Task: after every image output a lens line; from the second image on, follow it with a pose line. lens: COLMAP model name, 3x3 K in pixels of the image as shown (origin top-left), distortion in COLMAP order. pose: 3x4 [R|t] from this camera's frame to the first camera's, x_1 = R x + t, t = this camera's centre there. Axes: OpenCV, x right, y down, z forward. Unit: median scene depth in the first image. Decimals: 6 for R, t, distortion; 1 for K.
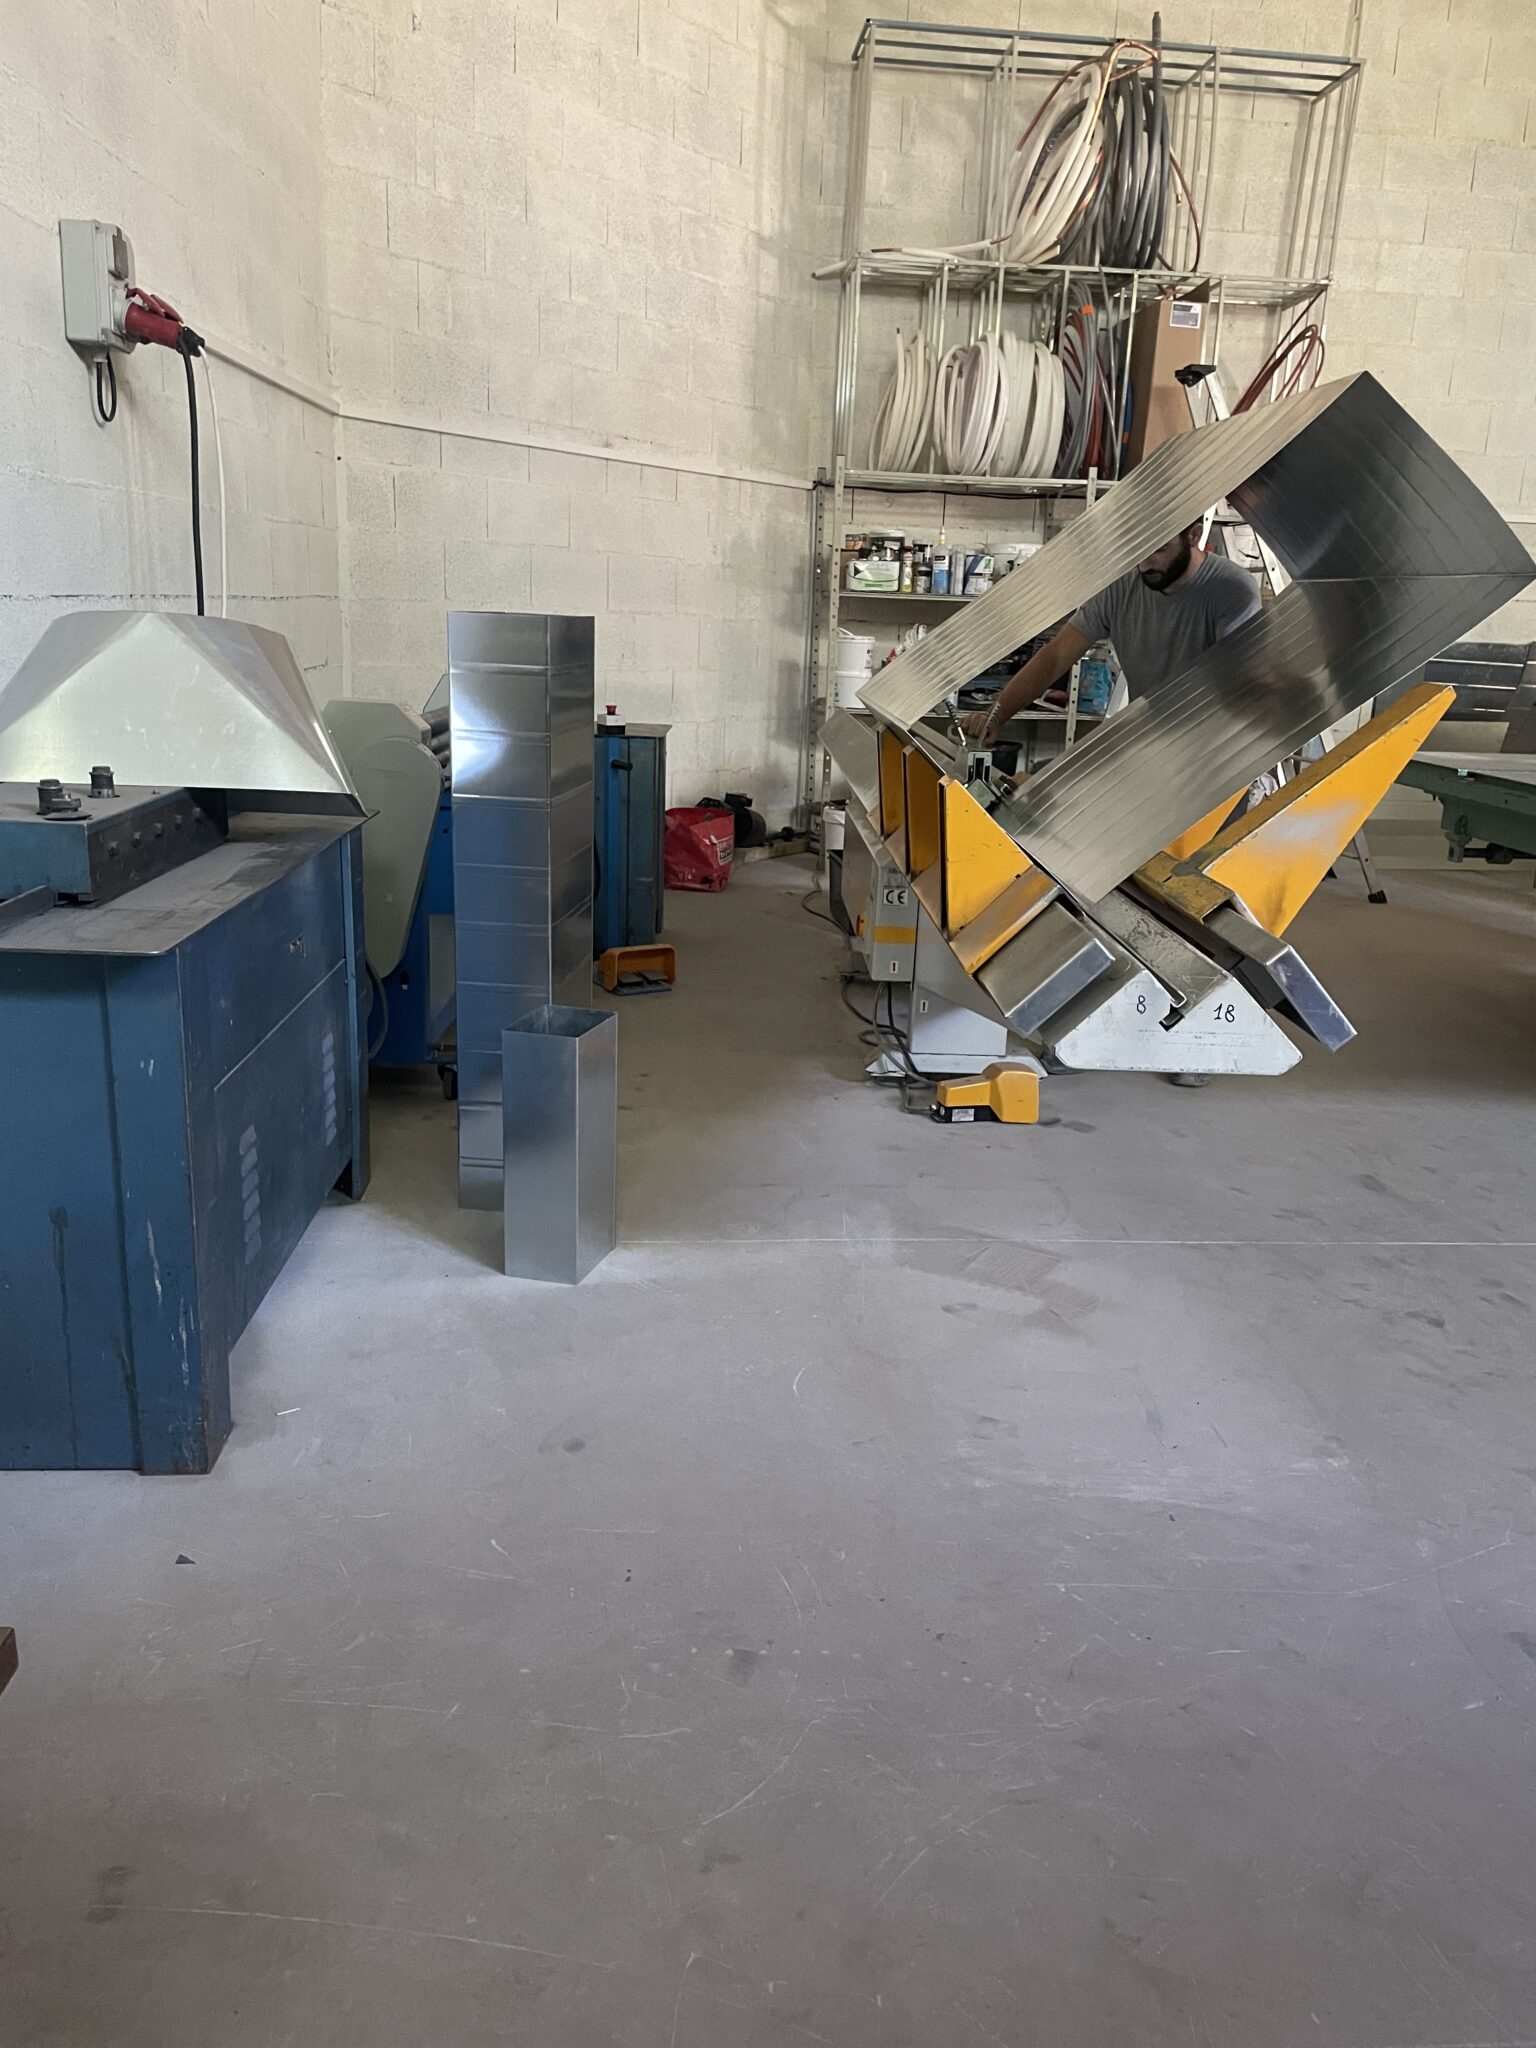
lens RADIAL K [[1556.5, 0, 789.4], [0, 1556.5, 1036.1], [0, 0, 1]] dist [0.095792, -0.127068]
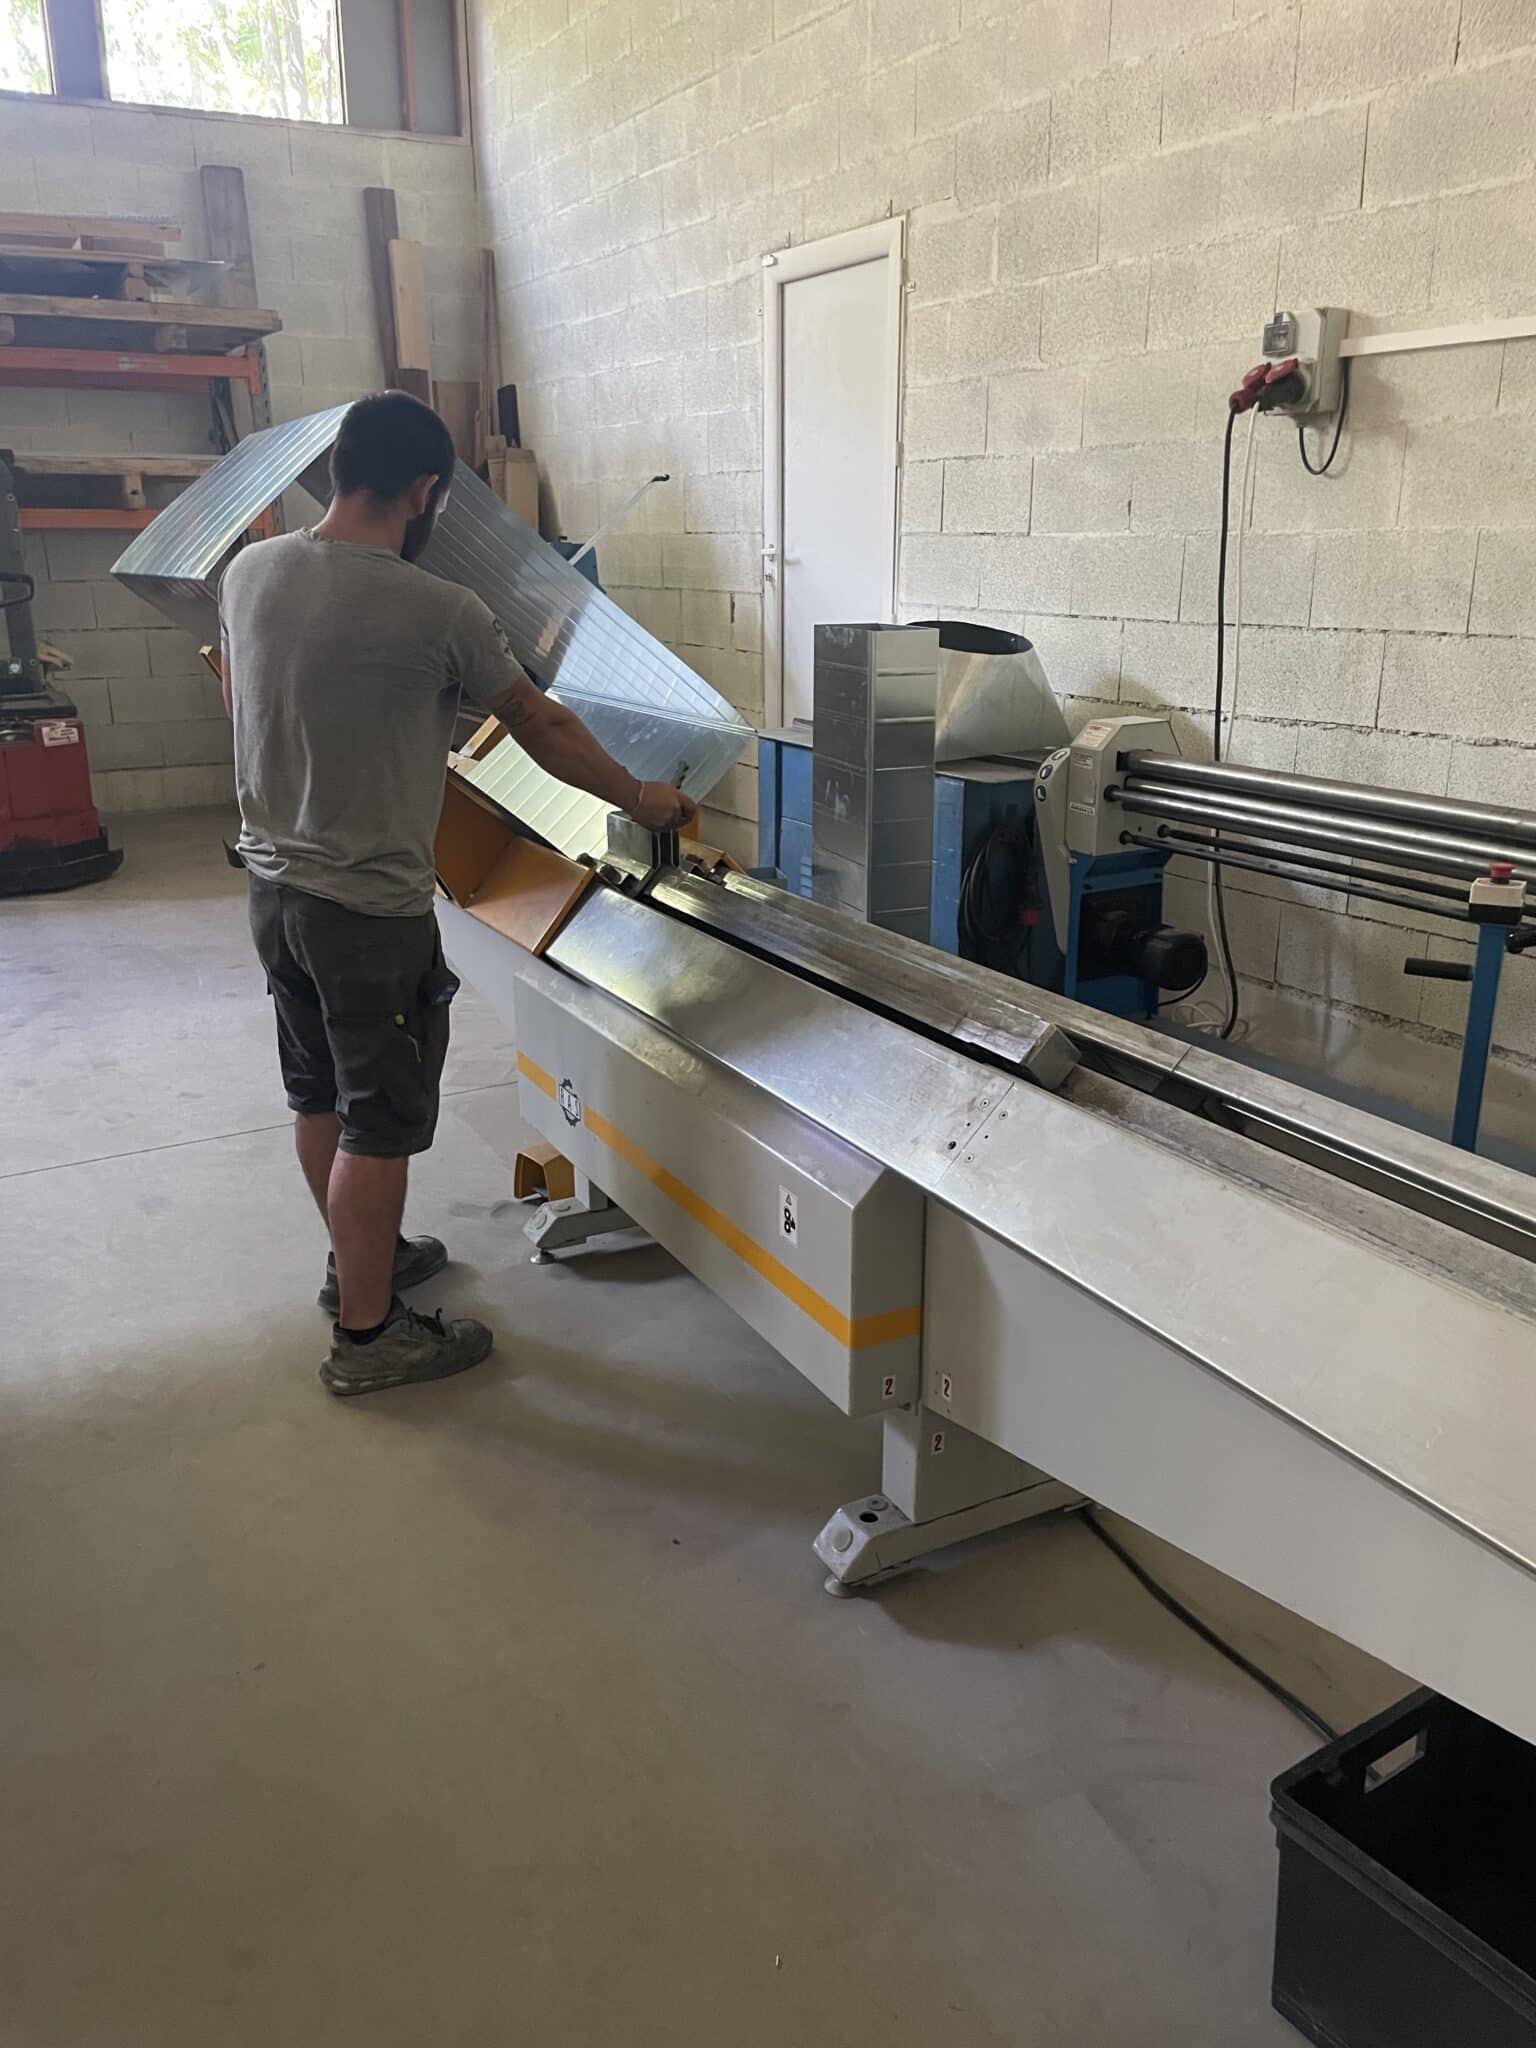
lens RADIAL K [[1558.3, 0, 780.0], [0, 1558.3, 1047.1], [0, 0, 1]] dist [0.088050, -0.118000]
pose [[-0.891599, 0.098169, -0.442057, 0.253154], [-0.153455, 0.852951, 0.498925, -0.301778], [0.426032, 0.512677, -0.745426, 1.048807]]
